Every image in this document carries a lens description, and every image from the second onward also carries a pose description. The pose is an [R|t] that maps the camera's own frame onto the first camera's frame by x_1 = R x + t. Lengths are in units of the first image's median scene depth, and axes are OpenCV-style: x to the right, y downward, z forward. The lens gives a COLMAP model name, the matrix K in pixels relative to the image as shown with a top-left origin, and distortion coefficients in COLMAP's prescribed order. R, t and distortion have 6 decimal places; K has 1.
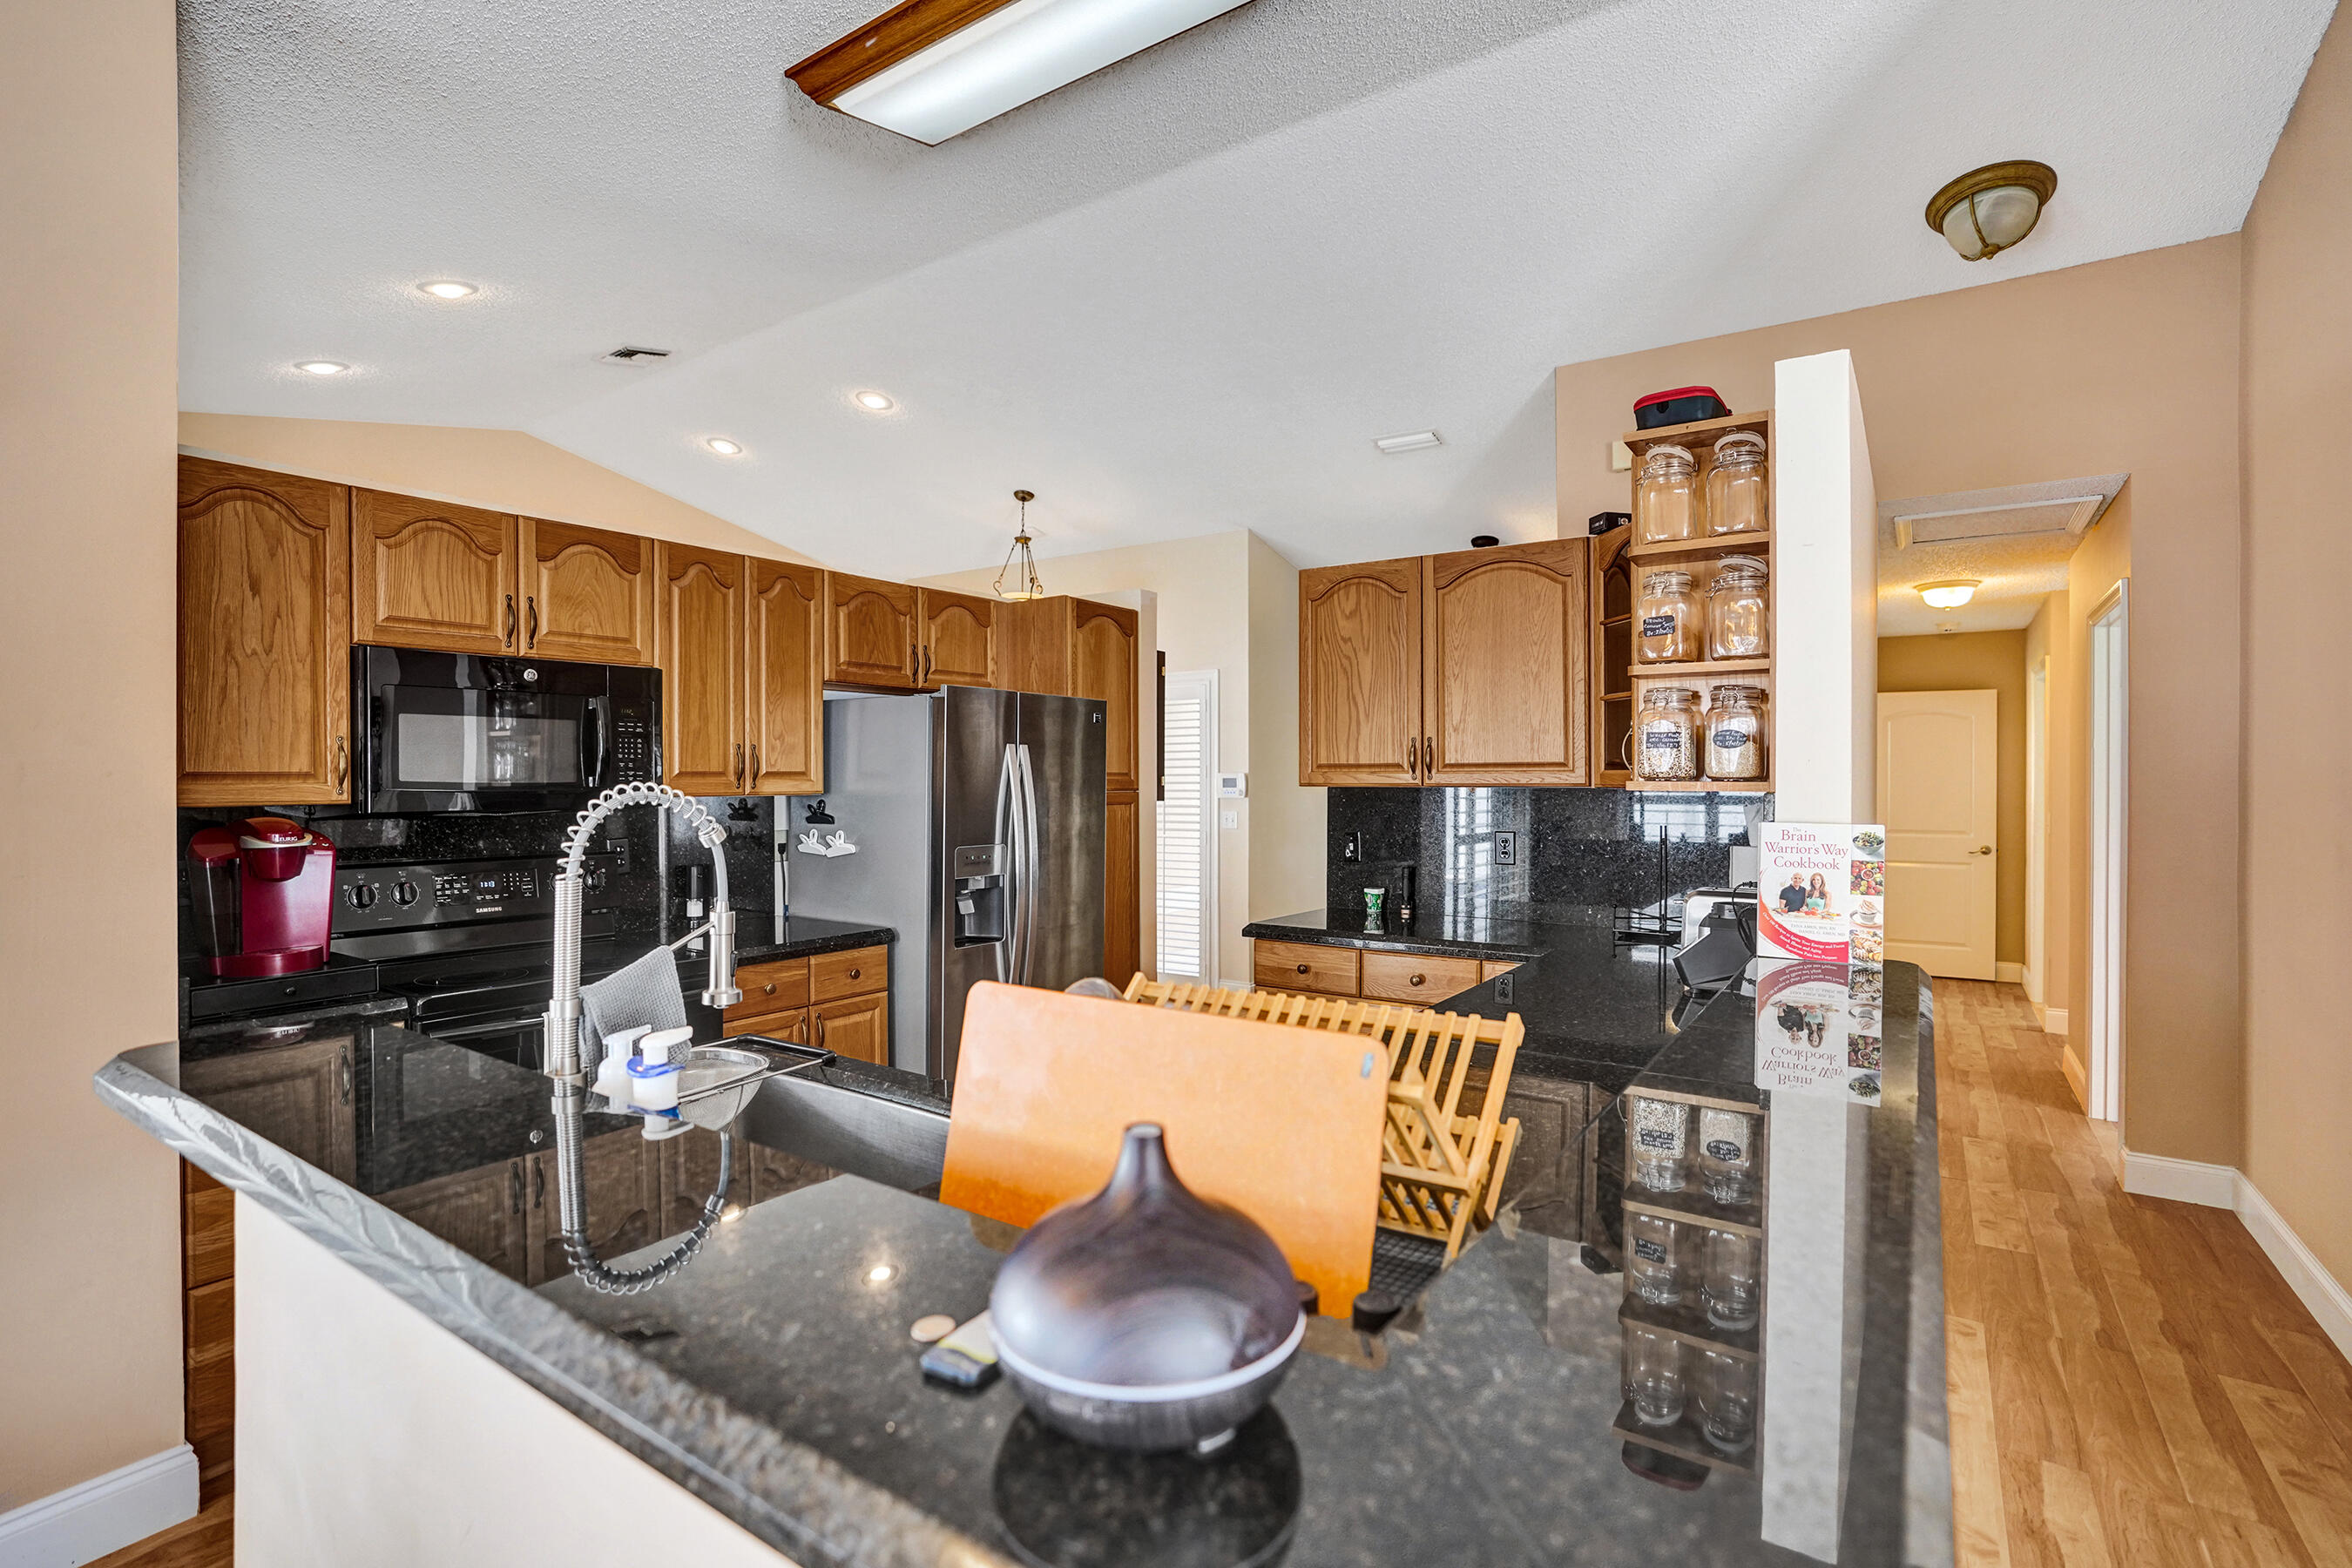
lens RADIAL K [[1095.3, 0, 1174.7], [0, 1095.3, 778.4], [0, 0, 1]] dist [-0.063199, 0.026316]
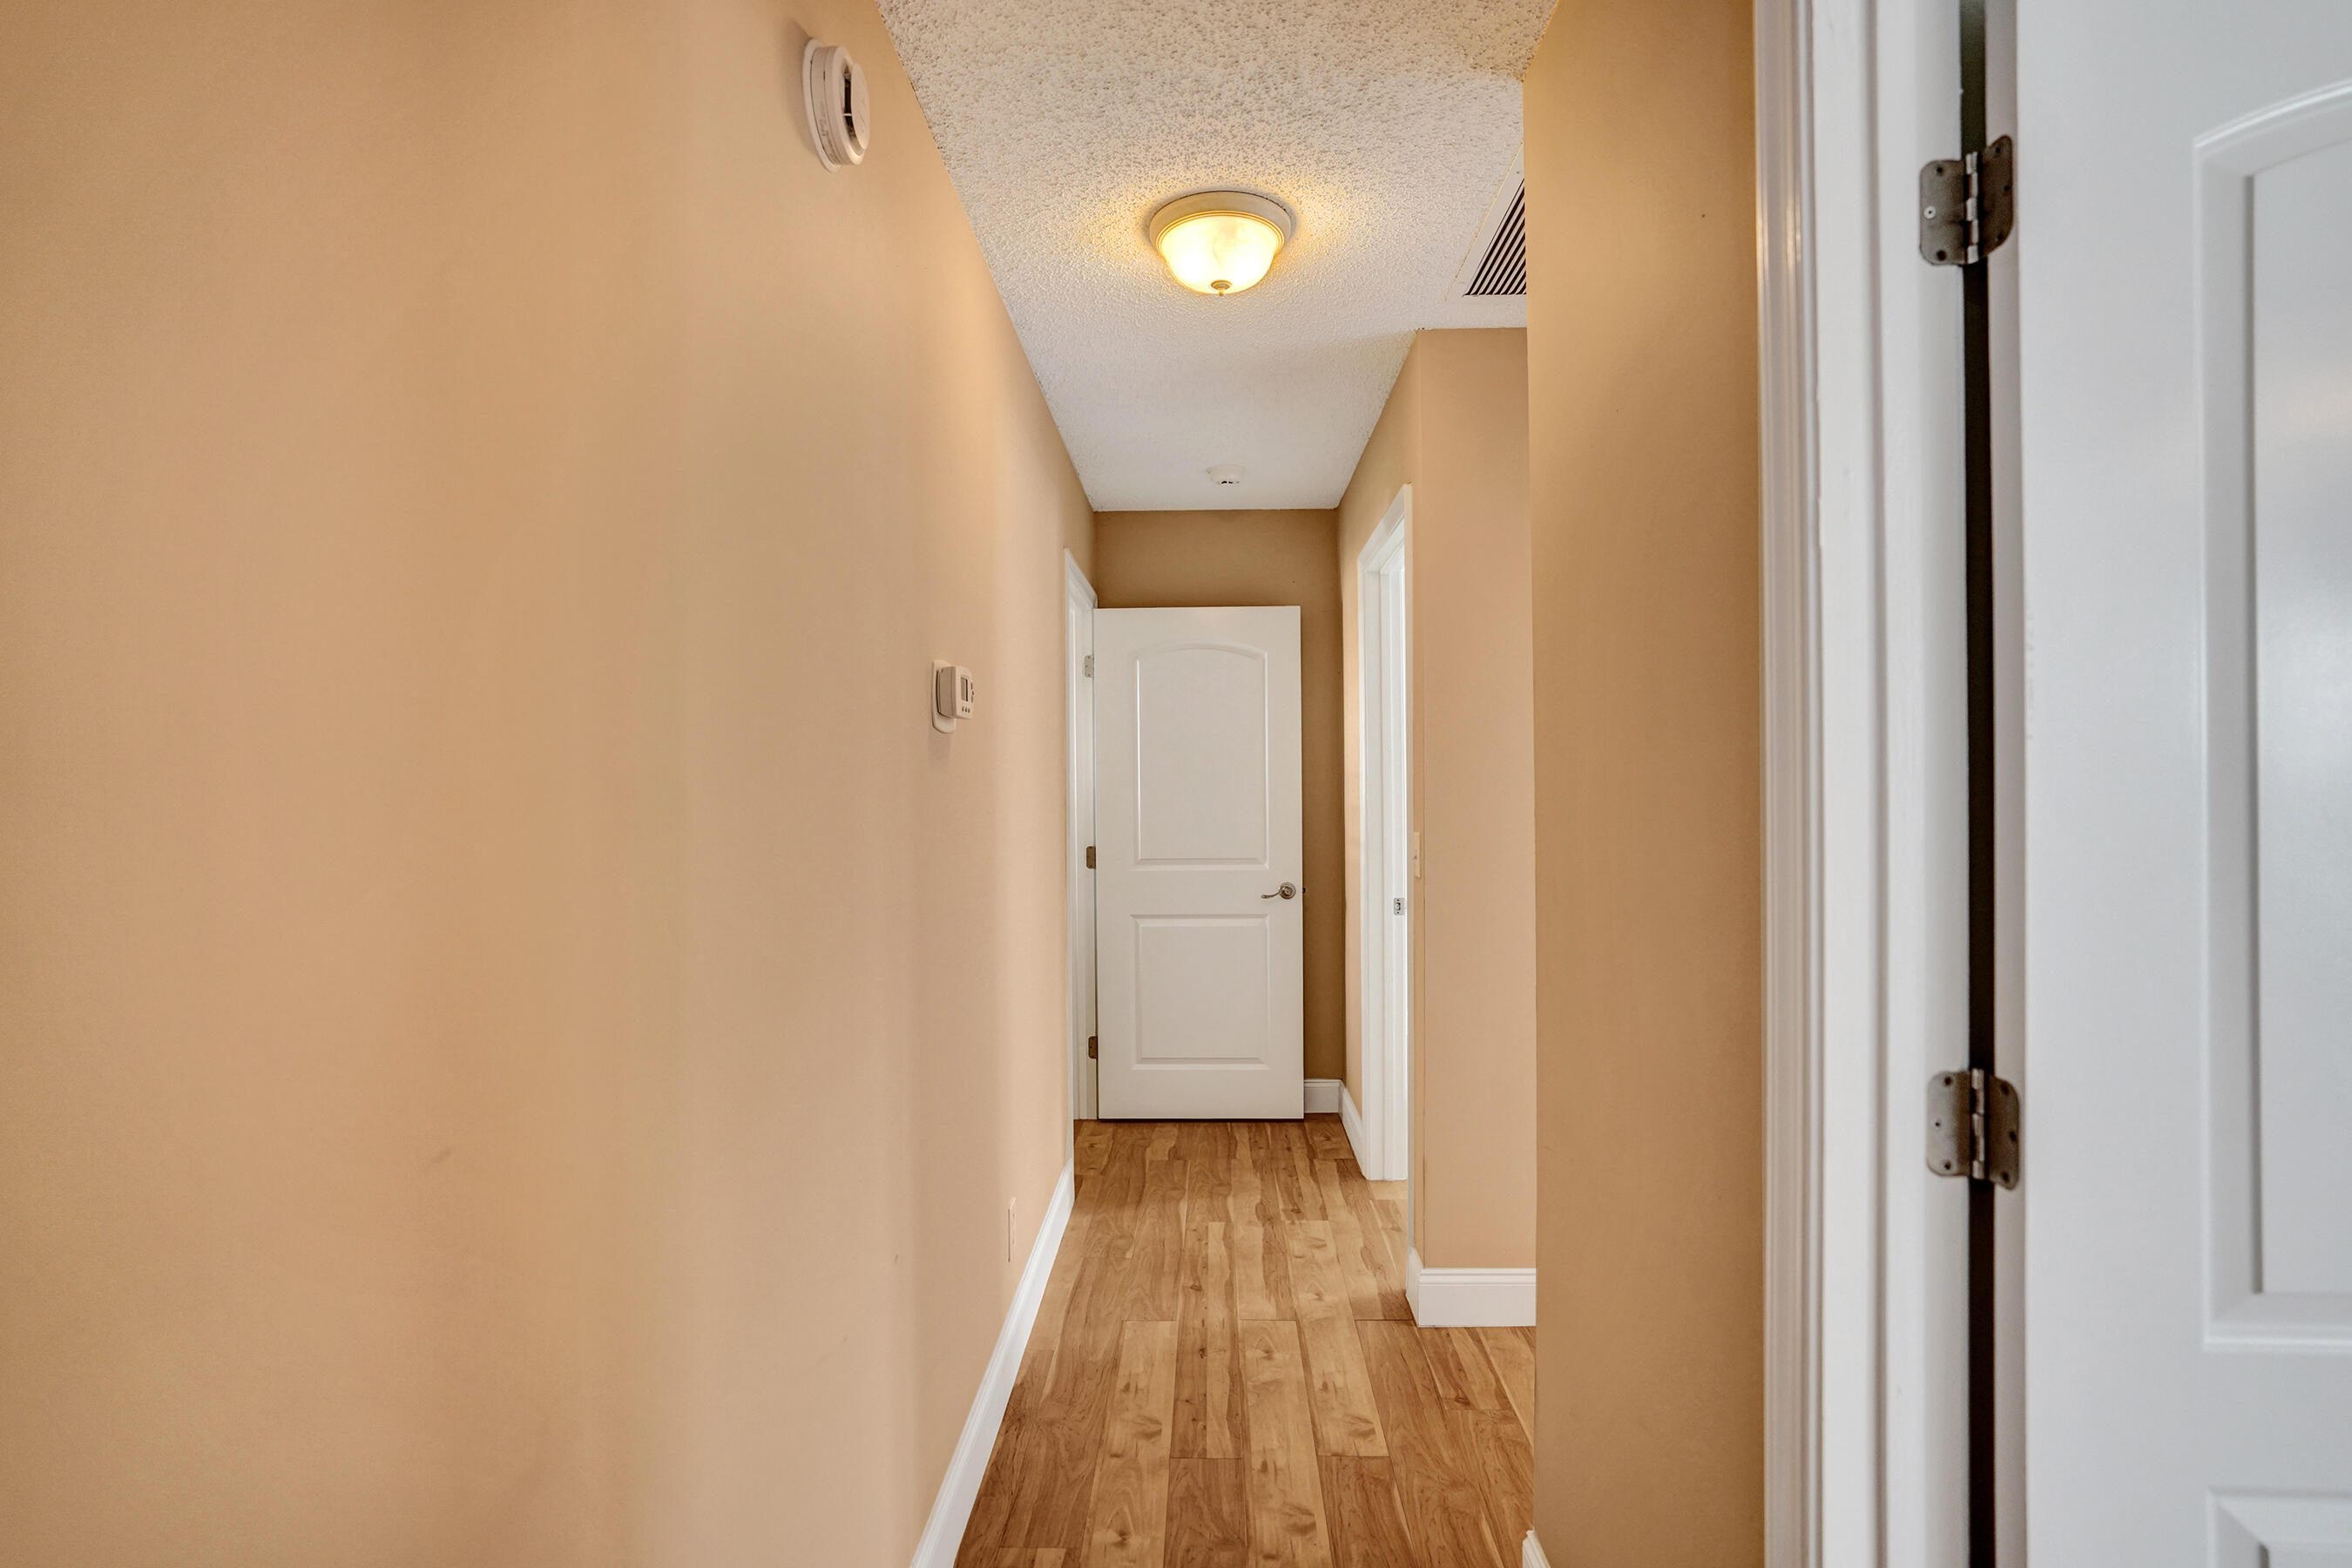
lens RADIAL K [[1099.0, 0, 1176.0], [0, 1099.0, 784.0], [0, 0, 1]] dist [-0.053913, 0.028012]
pose [[0.839217, -0.015503, 0.543575, 0.938256], [0.015907, 0.999866, 0.003958, 0.017313], [-0.543564, 0.005325, 0.839351, 1.283864]]
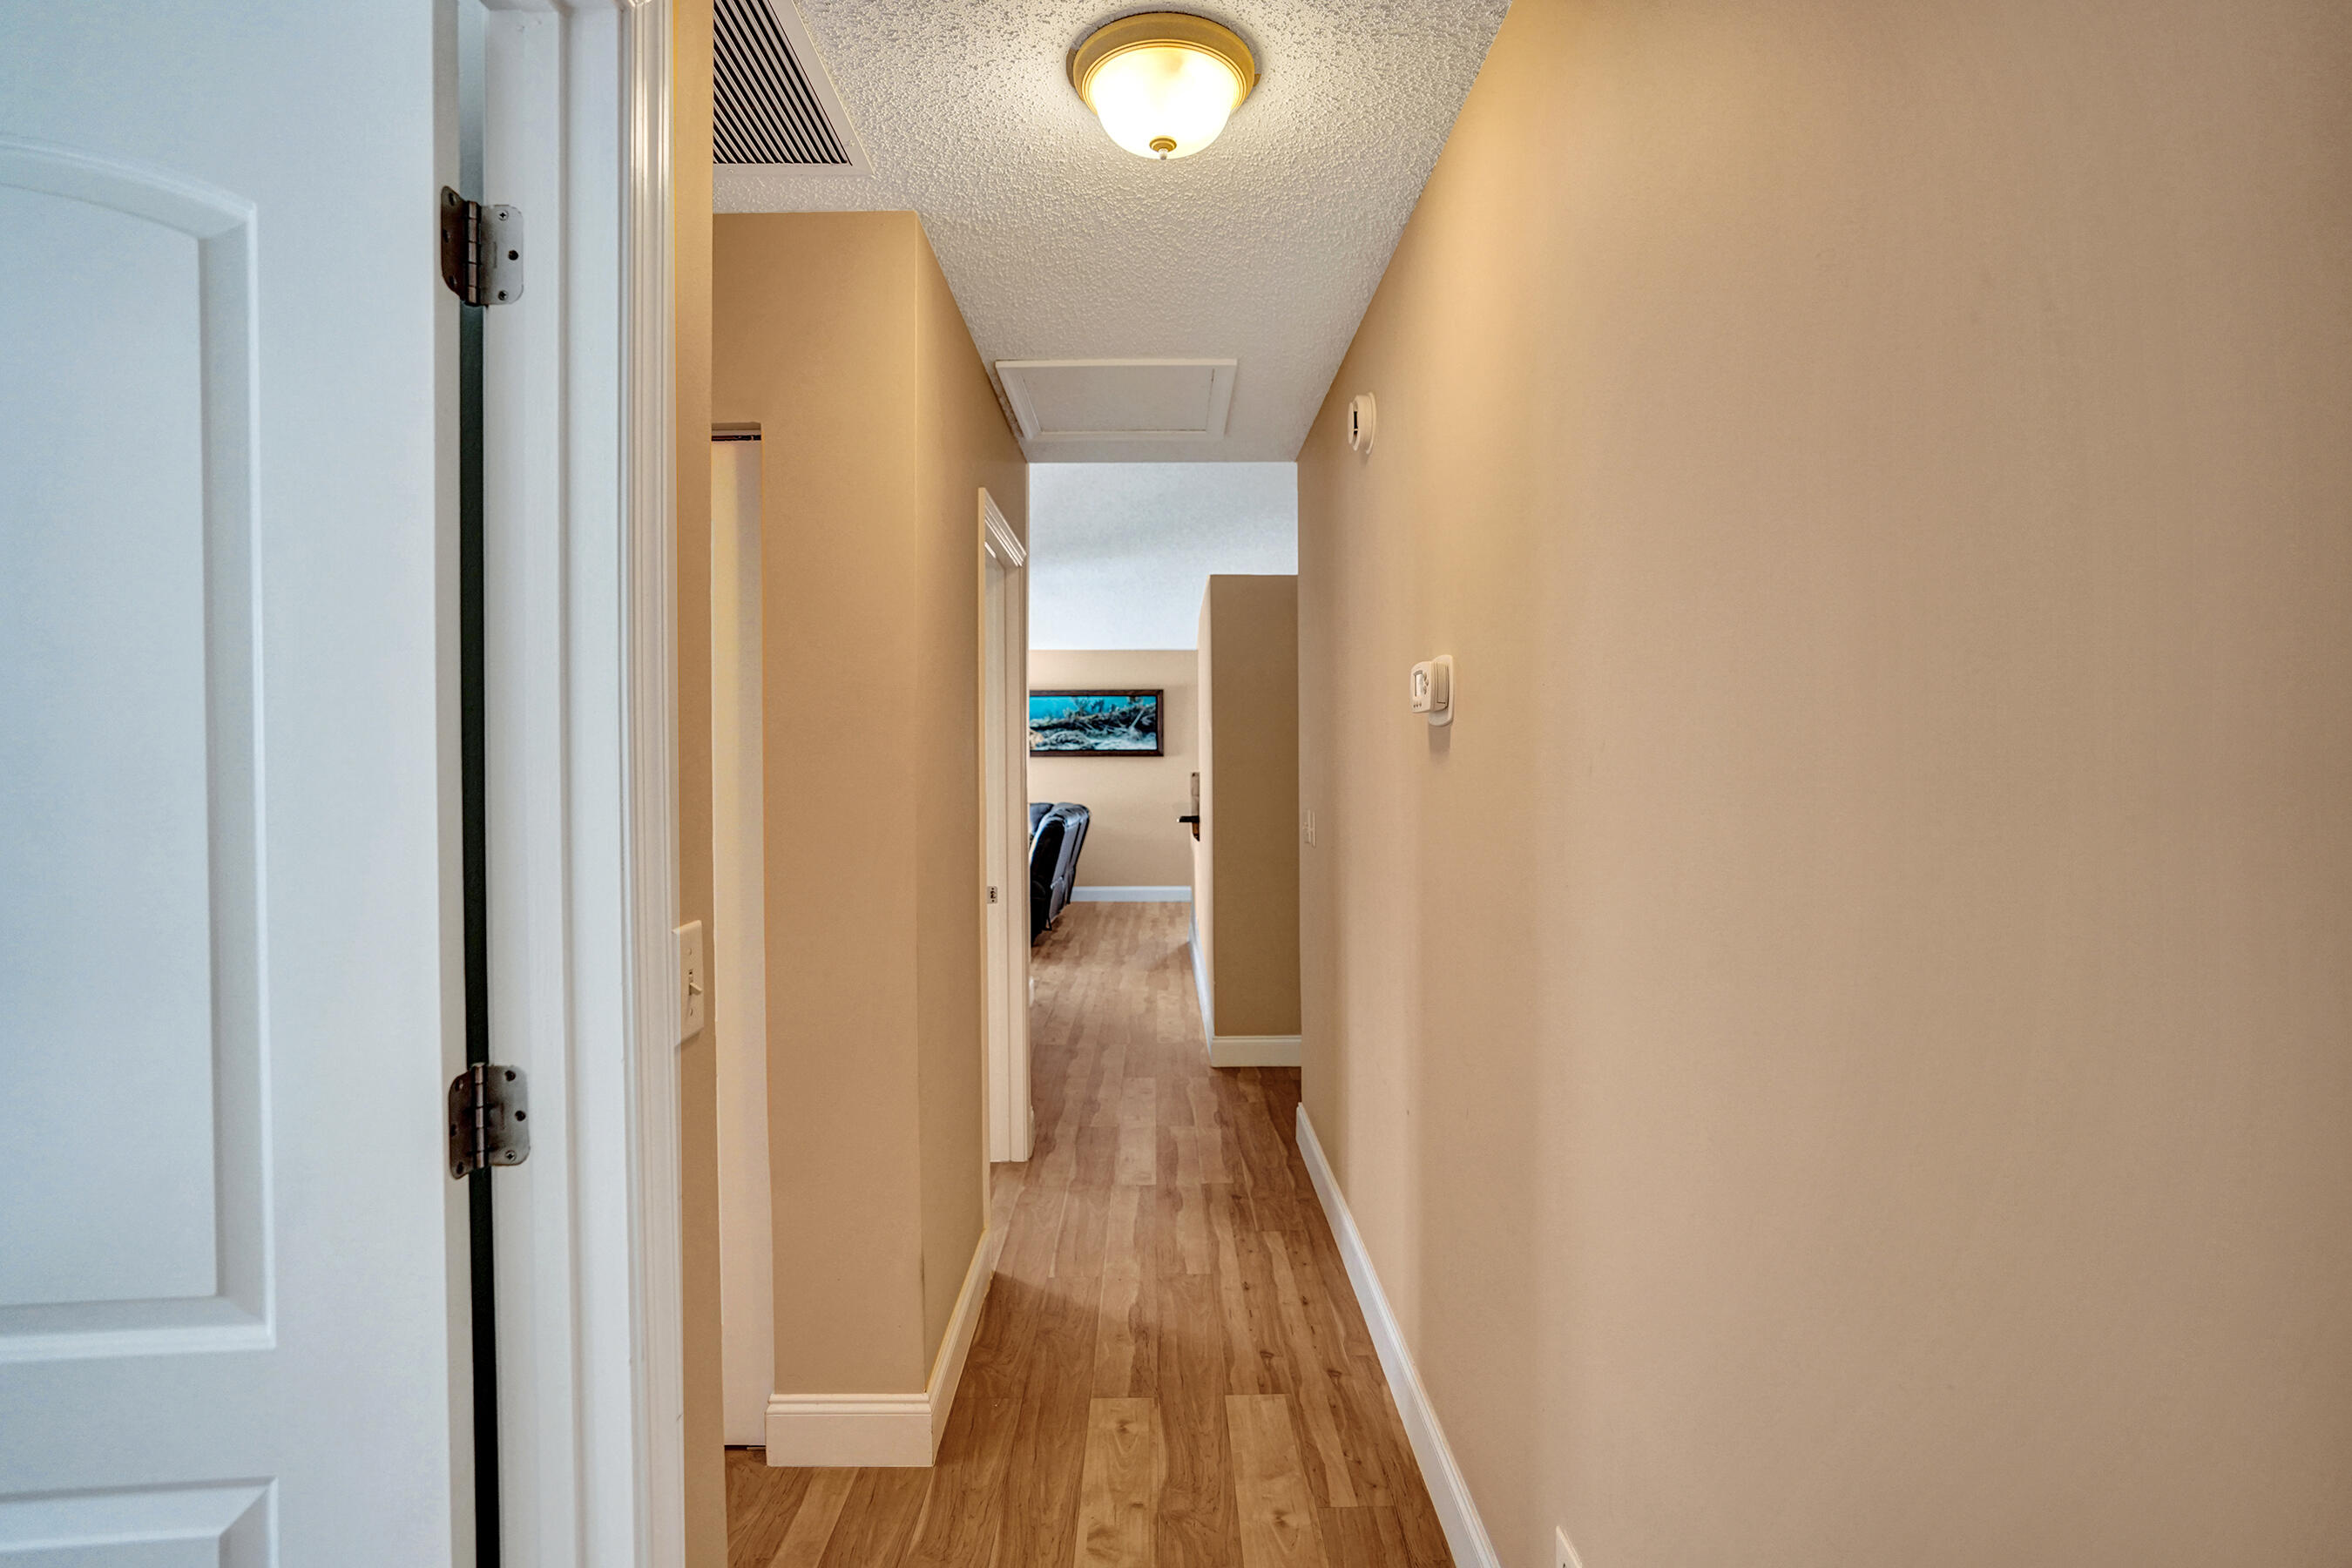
lens RADIAL K [[1099.0, 0, 1176.0], [0, 1099.0, 784.0], [0, 0, 1]] dist [-0.053913, 0.028012]
pose [[-0.808765, 0.011814, -0.588014, 1.577168], [0.006407, 0.999916, 0.011277, 0.015720], [0.588098, 0.005353, -0.808772, 2.181792]]
